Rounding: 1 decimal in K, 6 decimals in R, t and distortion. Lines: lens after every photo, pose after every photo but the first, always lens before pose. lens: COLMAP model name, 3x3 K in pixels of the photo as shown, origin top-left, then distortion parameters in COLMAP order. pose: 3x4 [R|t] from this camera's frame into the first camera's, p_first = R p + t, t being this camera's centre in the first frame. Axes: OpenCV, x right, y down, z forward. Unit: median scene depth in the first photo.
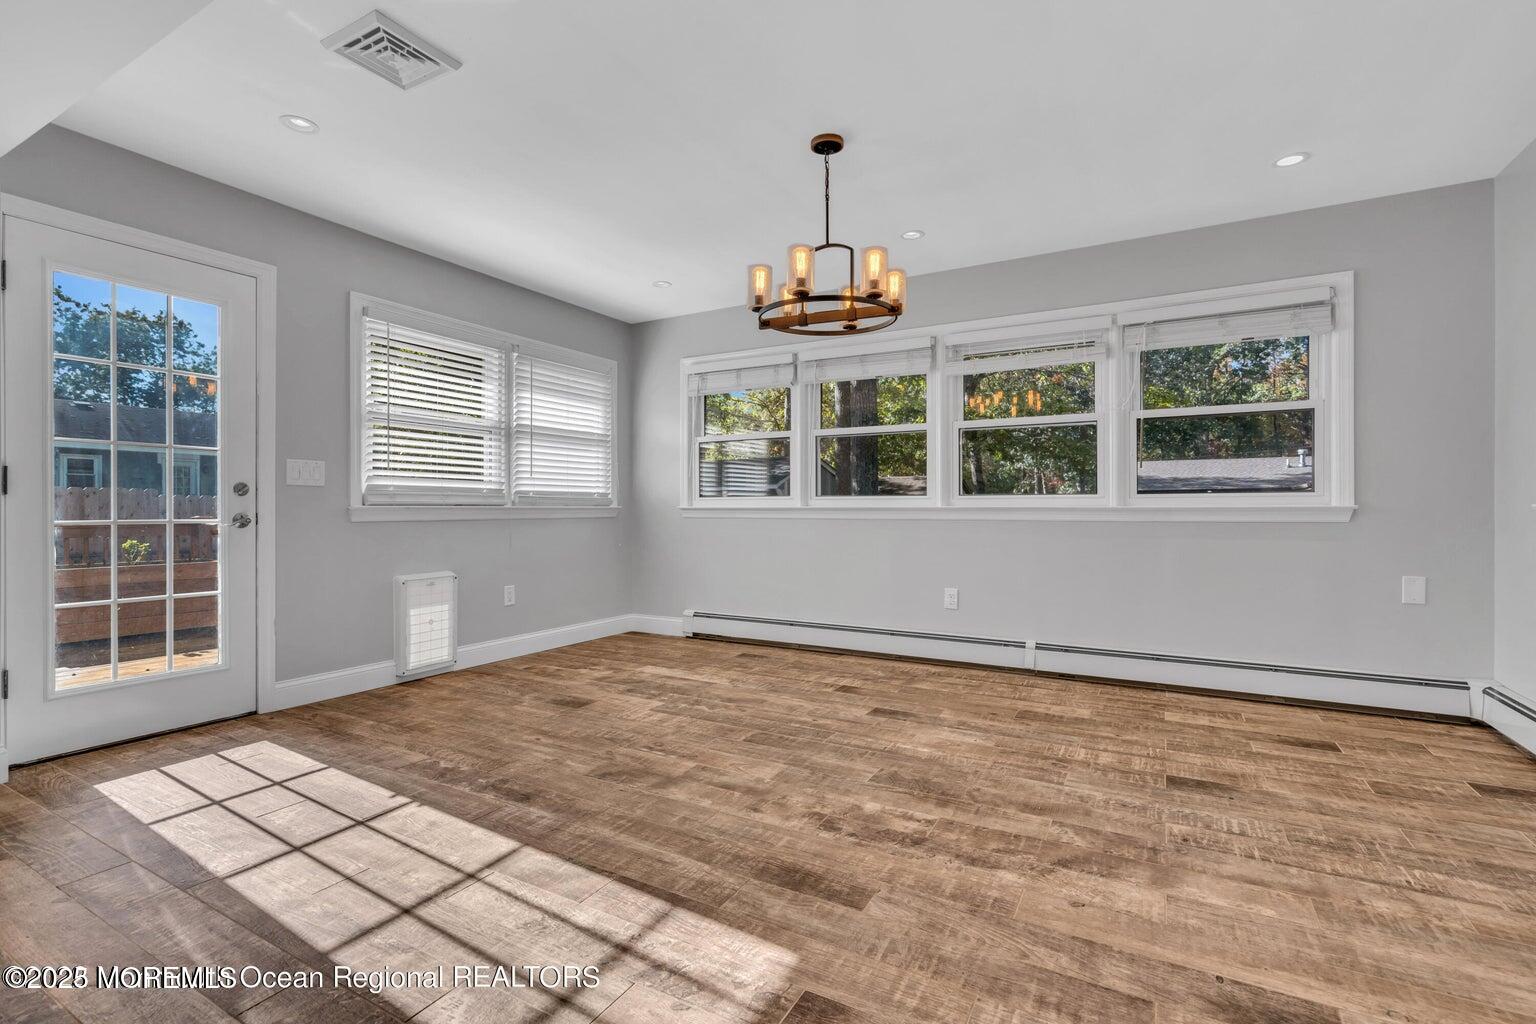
lens RADIAL K [[696.3, 0, 768.0], [0, 696.3, 512.0], [0, 0, 1]] dist [0.000213, 0.000191]
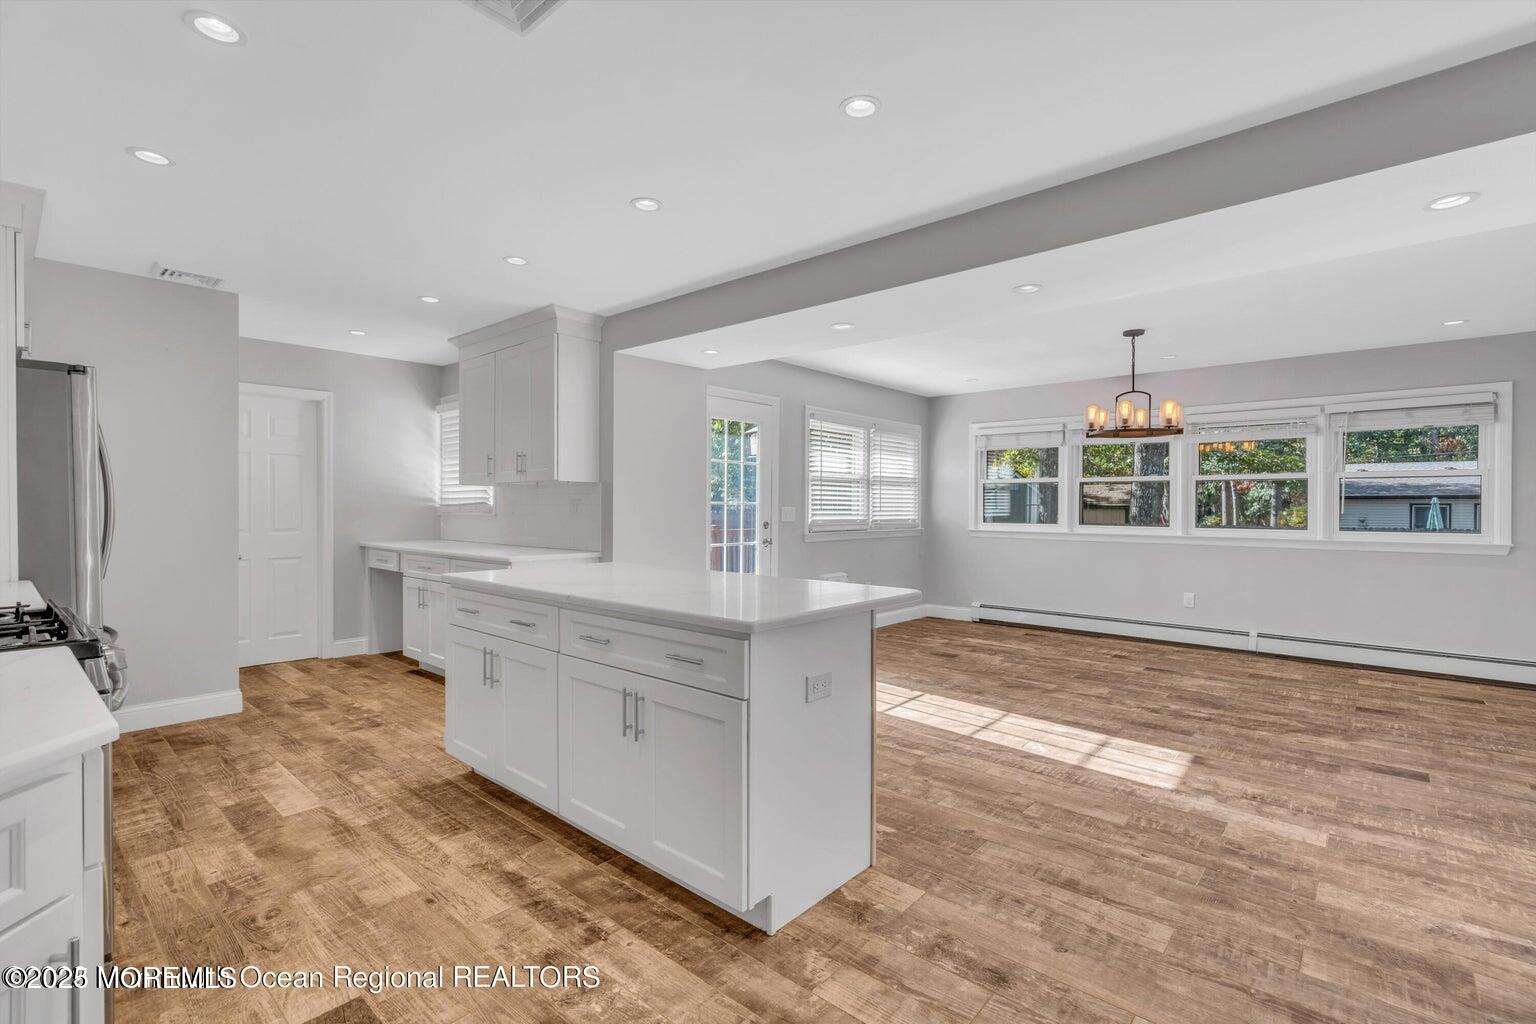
lens RADIAL K [[696.3, 0, 768.0], [0, 696.3, 512.0], [0, 0, 1]] dist [0.000213, 0.000191]
pose [[0.978961, 0.007267, -0.203919, -0.356667], [-0.006548, 0.999970, 0.004199, -0.068508], [0.203943, -0.002775, 0.978979, -0.696480]]
